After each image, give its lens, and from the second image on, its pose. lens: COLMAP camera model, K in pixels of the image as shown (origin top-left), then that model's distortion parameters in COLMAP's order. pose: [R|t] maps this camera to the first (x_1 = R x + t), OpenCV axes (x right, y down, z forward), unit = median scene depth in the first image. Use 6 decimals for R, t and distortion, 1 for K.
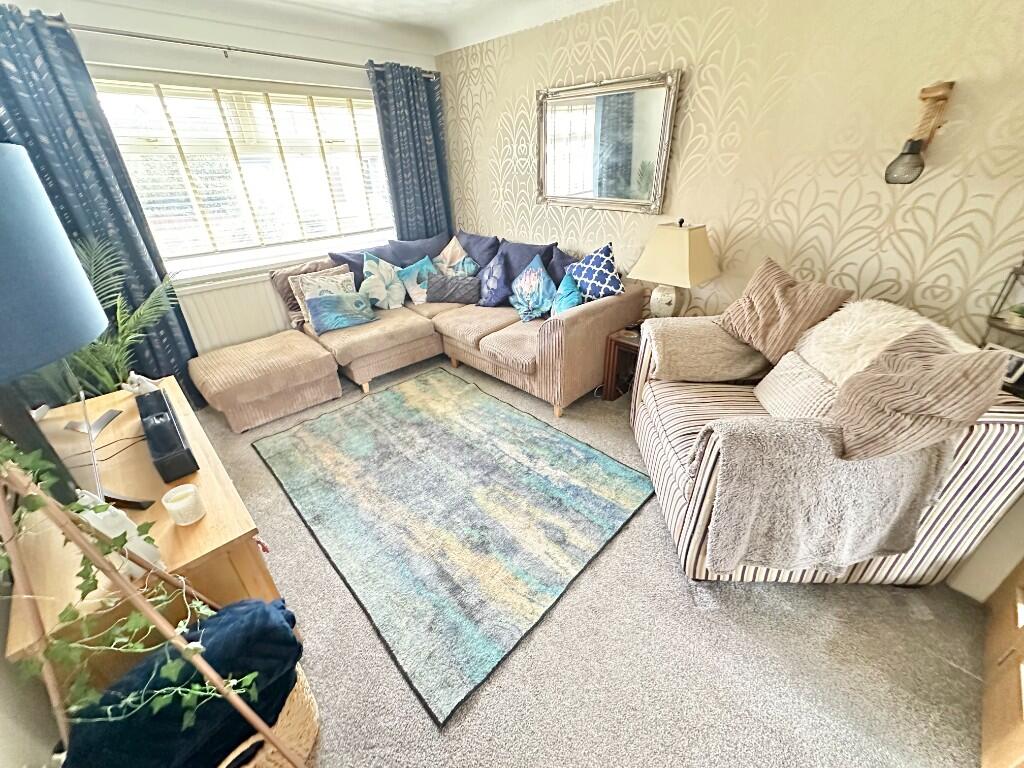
lens RADIAL K [[407.1, 0, 513.3], [0, 407.1, 382.2], [0, 0, 1]] dist [-0.001837, 0.000075]
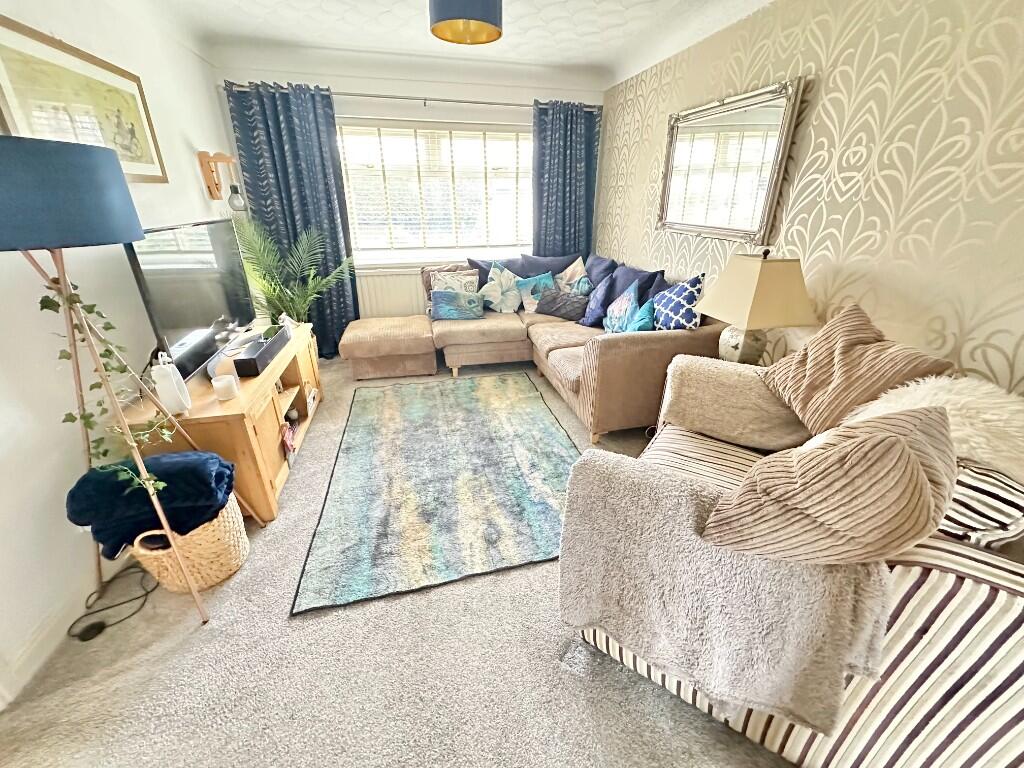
lens RADIAL K [[407.1, 0, 513.3], [0, 407.1, 382.2], [0, 0, 1]] dist [-0.001837, 0.000075]
pose [[0.856094, 0.234390, -0.460614, 0.353018], [-0.266282, 0.963885, -0.004424, 0.001746], [0.442942, 0.126440, 0.887590, 0.056320]]
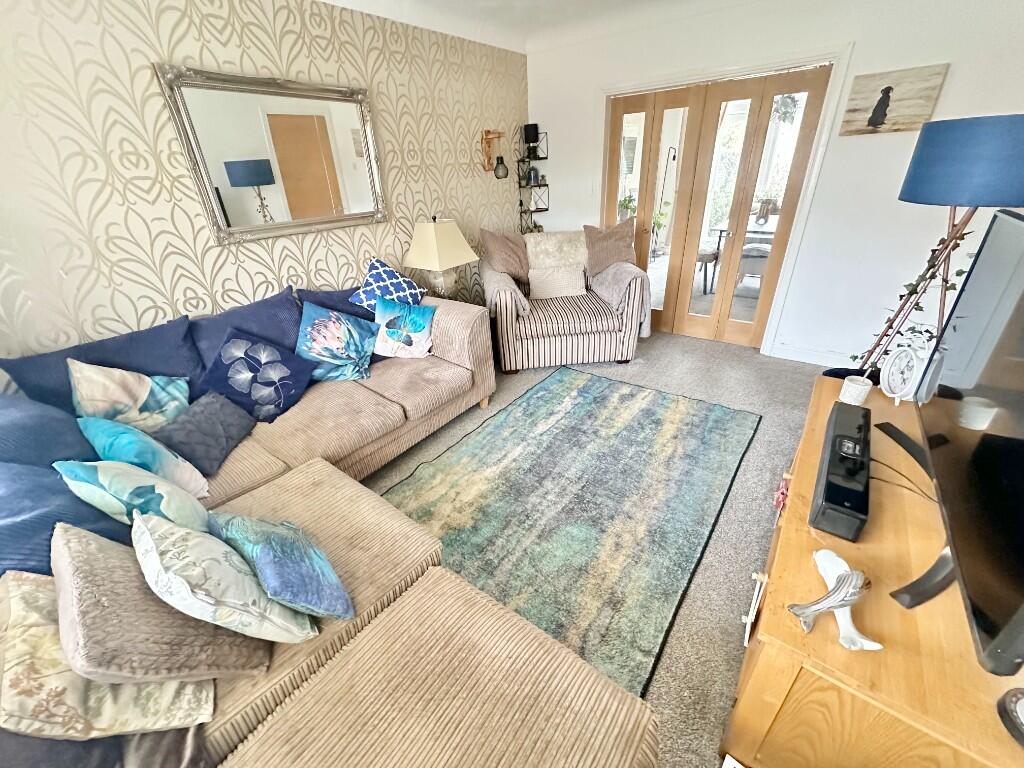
lens RADIAL K [[407.1, 0, 513.3], [0, 407.1, 382.2], [0, 0, 1]] dist [-0.001837, 0.000075]
pose [[-0.142410, -0.439023, 0.887118, -0.792224], [0.519044, 0.730018, 0.444599, -0.387463], [-0.842801, 0.523768, 0.123910, 0.770823]]
